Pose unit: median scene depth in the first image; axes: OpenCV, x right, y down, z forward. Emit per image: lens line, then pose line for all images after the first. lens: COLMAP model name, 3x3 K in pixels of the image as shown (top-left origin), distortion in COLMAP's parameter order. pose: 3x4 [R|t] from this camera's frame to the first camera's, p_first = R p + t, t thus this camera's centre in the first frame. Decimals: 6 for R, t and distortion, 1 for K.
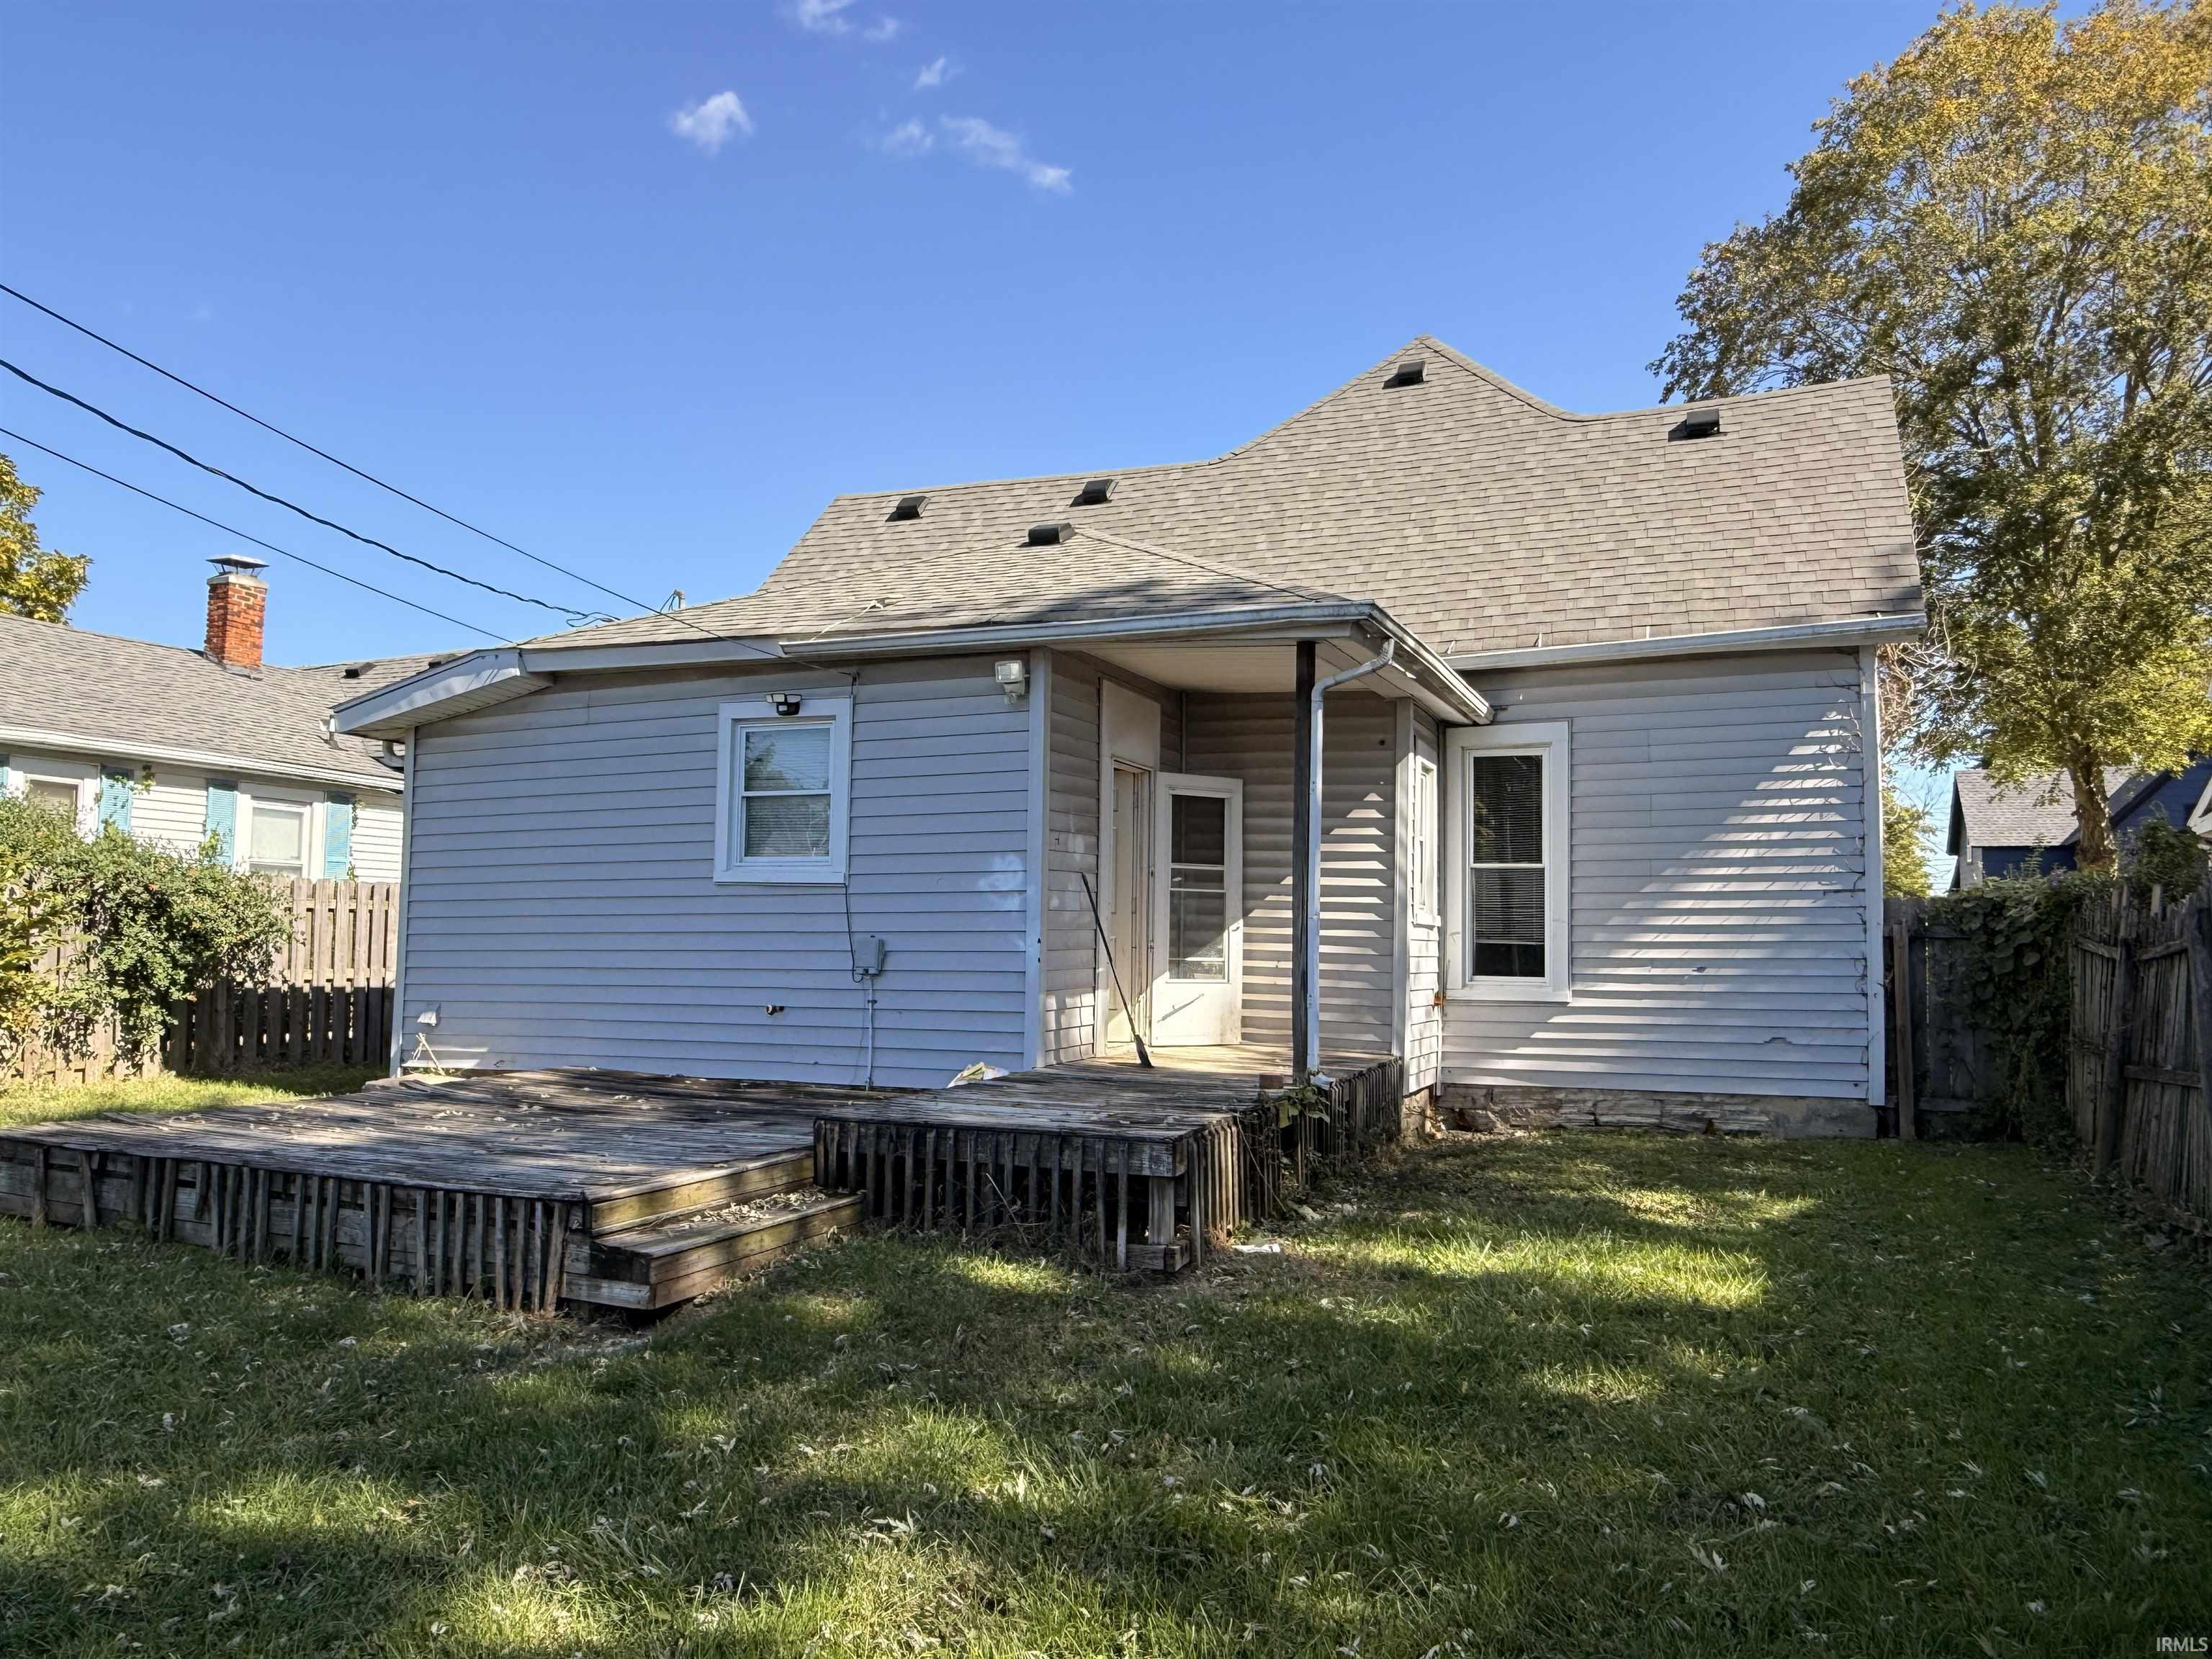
lens RADIAL K [[1505.7, 0, 1104.2], [0, 1505.7, 830.0], [0, 0, 1]] dist [0.003332, -0.002937]
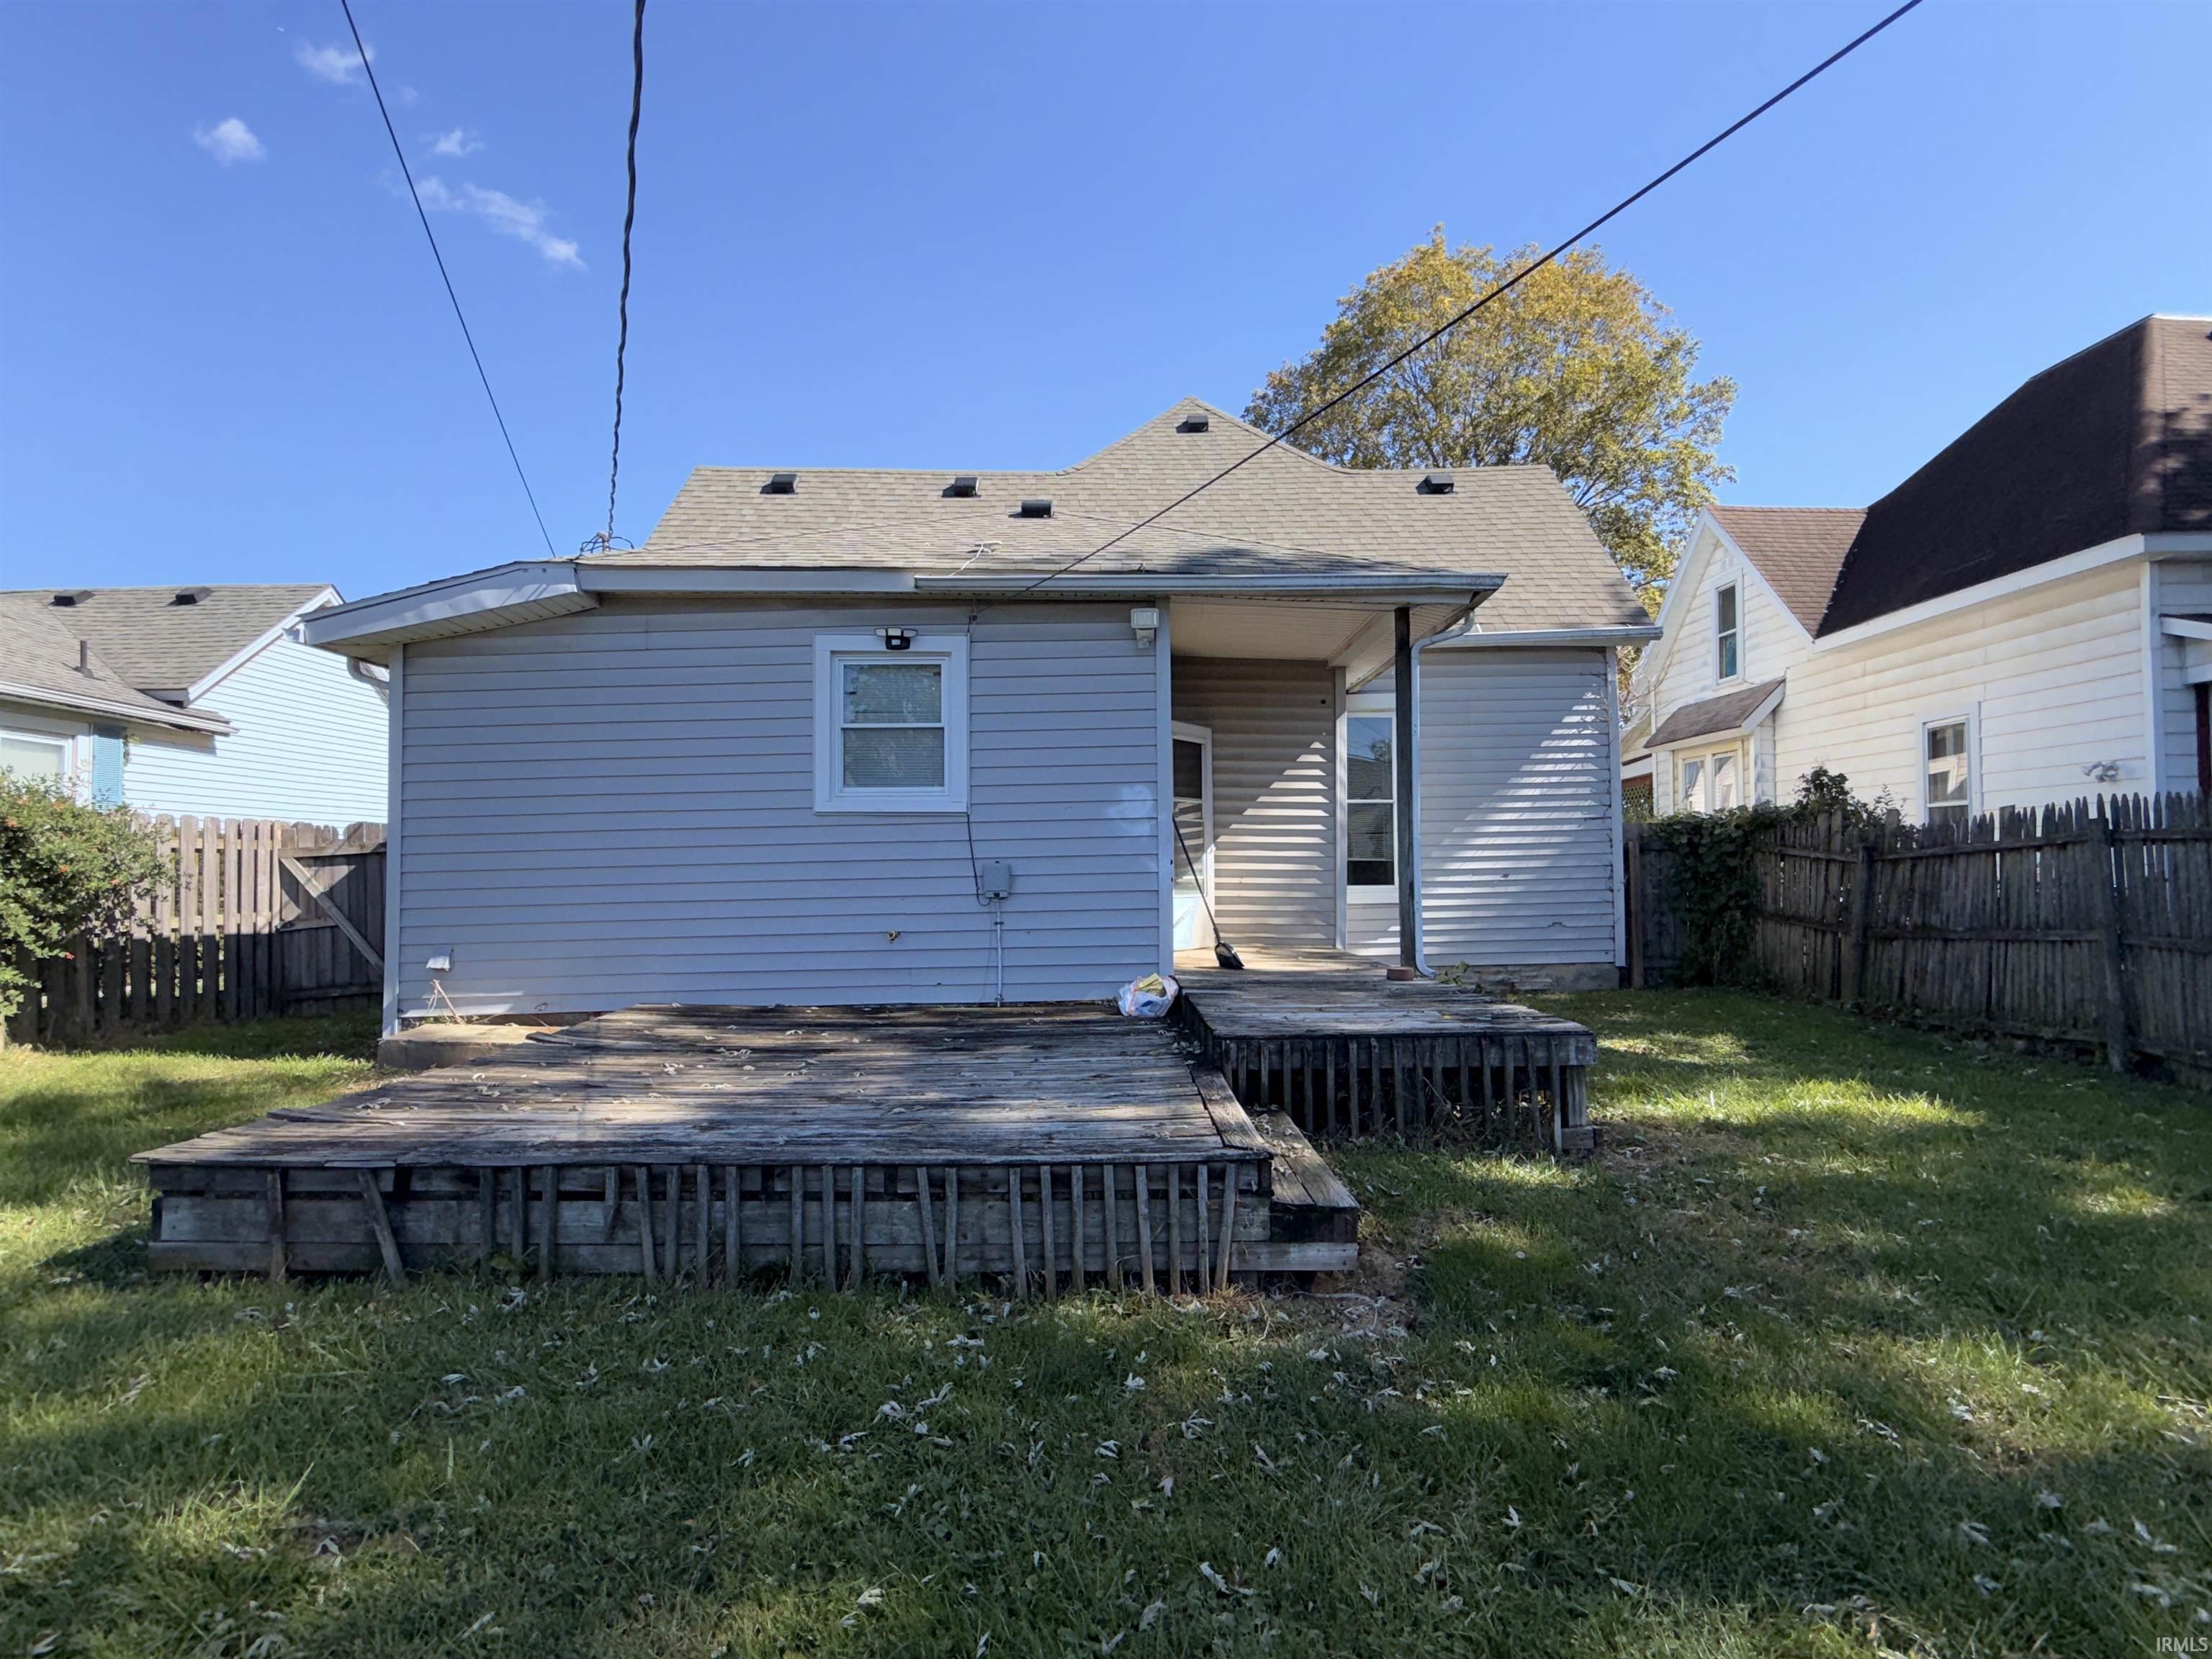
lens RADIAL K [[1086.8, 0, 1106.5], [0, 1086.8, 826.1], [0, 0, 1]] dist [0.002304, -0.001143]
pose [[0.917034, -0.006271, 0.398761, -0.351099], [-0.006917, 0.999476, 0.031625, 0.018650], [-0.398750, -0.031759, 0.916510, 0.242062]]
